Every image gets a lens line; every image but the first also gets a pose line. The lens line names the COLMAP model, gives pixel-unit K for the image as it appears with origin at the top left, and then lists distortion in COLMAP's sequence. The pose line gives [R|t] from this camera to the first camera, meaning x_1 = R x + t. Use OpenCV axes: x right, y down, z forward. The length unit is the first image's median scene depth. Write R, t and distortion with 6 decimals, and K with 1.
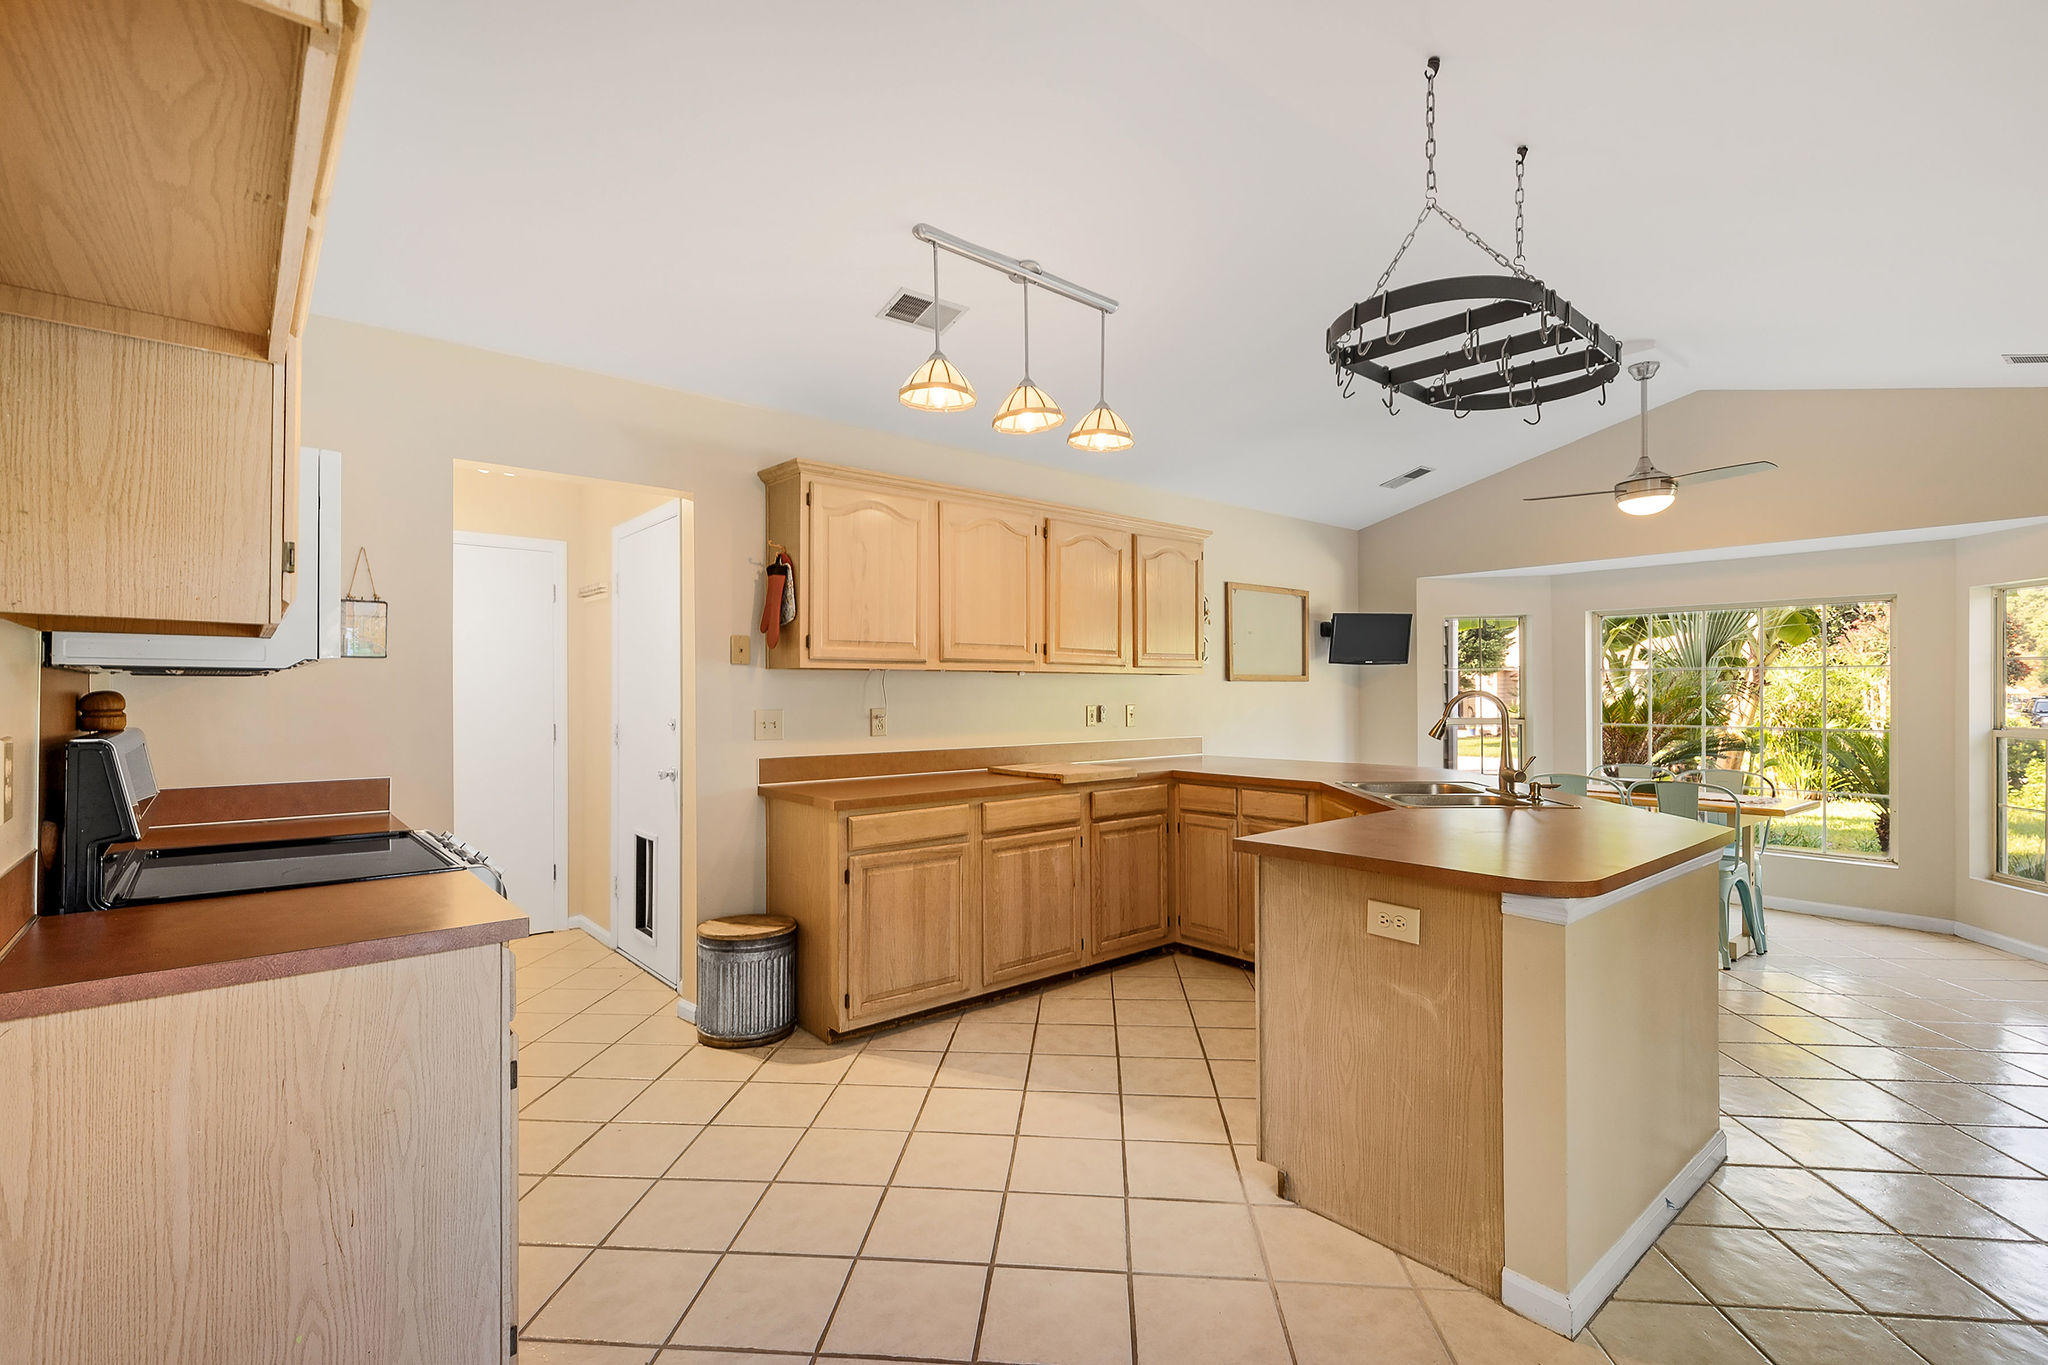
lens RADIAL K [[921.5, 0, 1019.4], [0, 921.5, 692.5], [0, 0, 1]] dist [0.001062, -0.000098]
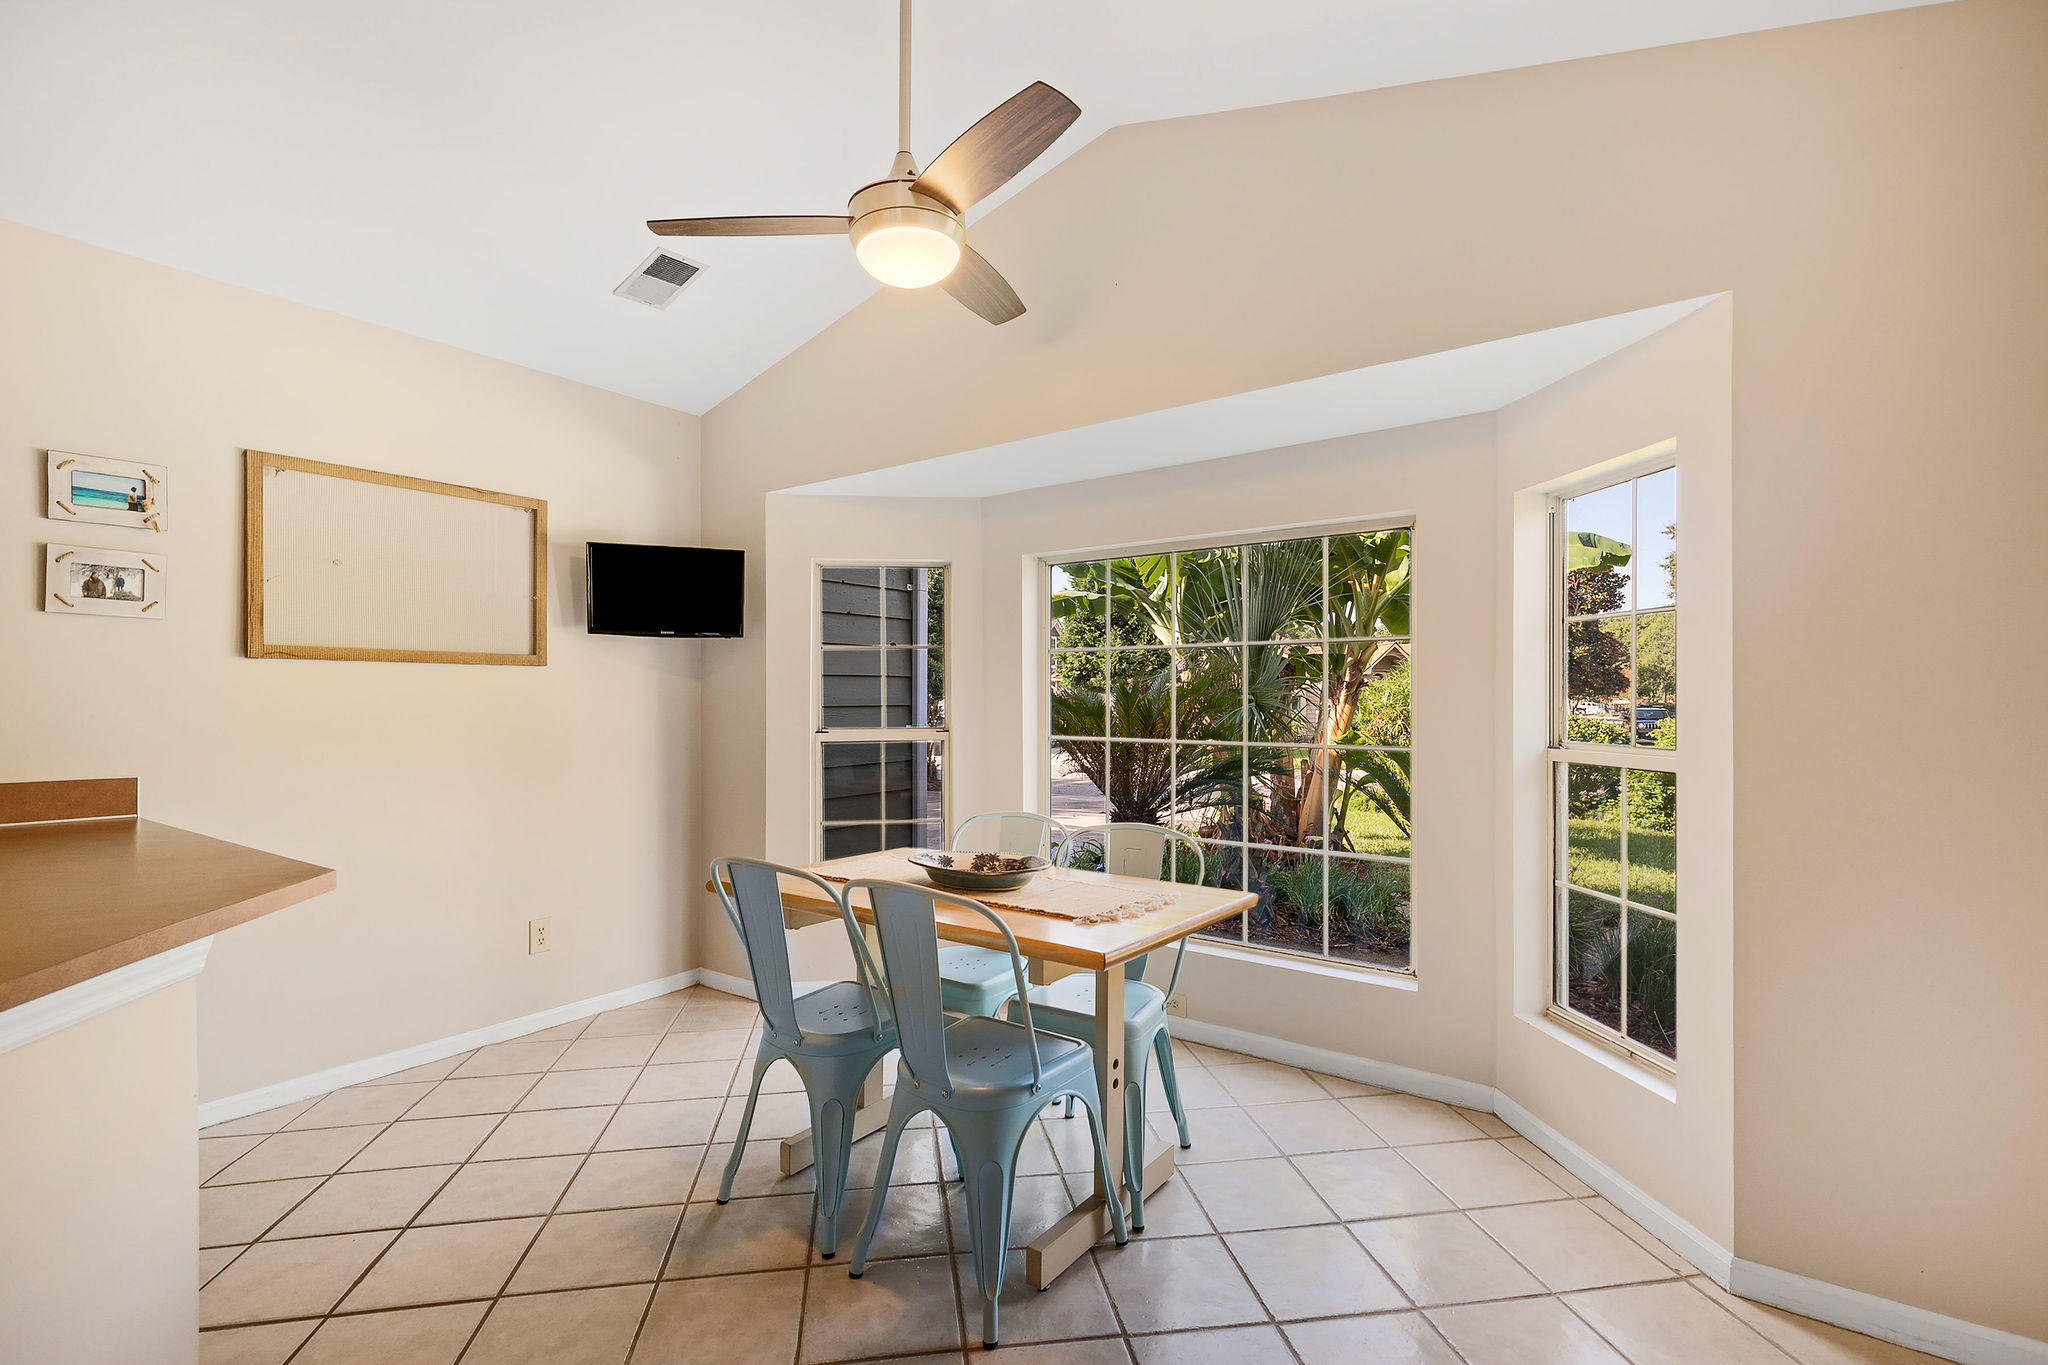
lens RADIAL K [[921.5, 0, 1019.4], [0, 921.5, 692.5], [0, 0, 1]] dist [0.001062, -0.000098]
pose [[0.970681, 0.003168, 0.240349, 0.456767], [-0.001061, 0.999960, -0.008897, 0.009245], [-0.240368, 0.008382, 0.970646, 0.400278]]
